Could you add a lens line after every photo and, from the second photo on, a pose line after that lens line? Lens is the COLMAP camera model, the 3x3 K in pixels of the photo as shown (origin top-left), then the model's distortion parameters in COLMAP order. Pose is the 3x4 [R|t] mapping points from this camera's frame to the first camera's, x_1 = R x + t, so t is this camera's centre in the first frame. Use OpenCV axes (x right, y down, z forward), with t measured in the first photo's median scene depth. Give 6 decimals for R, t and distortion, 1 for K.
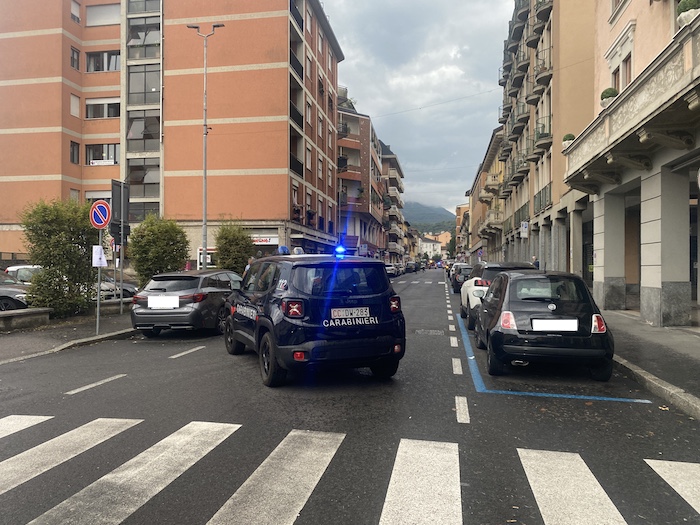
lens RADIAL K [[540.5, 0, 346.4], [0, 540.5, 260.7], [0, 0, 1]] dist [0.008597, 0.008783]
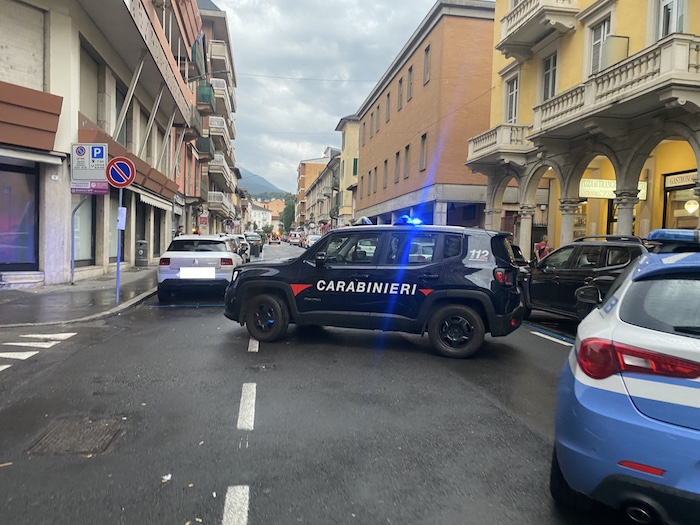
lens RADIAL K [[540.5, 0, 346.4], [0, 540.5, 260.7], [0, 0, 1]] dist [0.008597, 0.008783]
pose [[0.946322, 0.018671, 0.322686, 0.014917], [-0.035338, 0.998322, 0.045868, 0.001152], [-0.321288, -0.054809, 0.945394, 0.183950]]
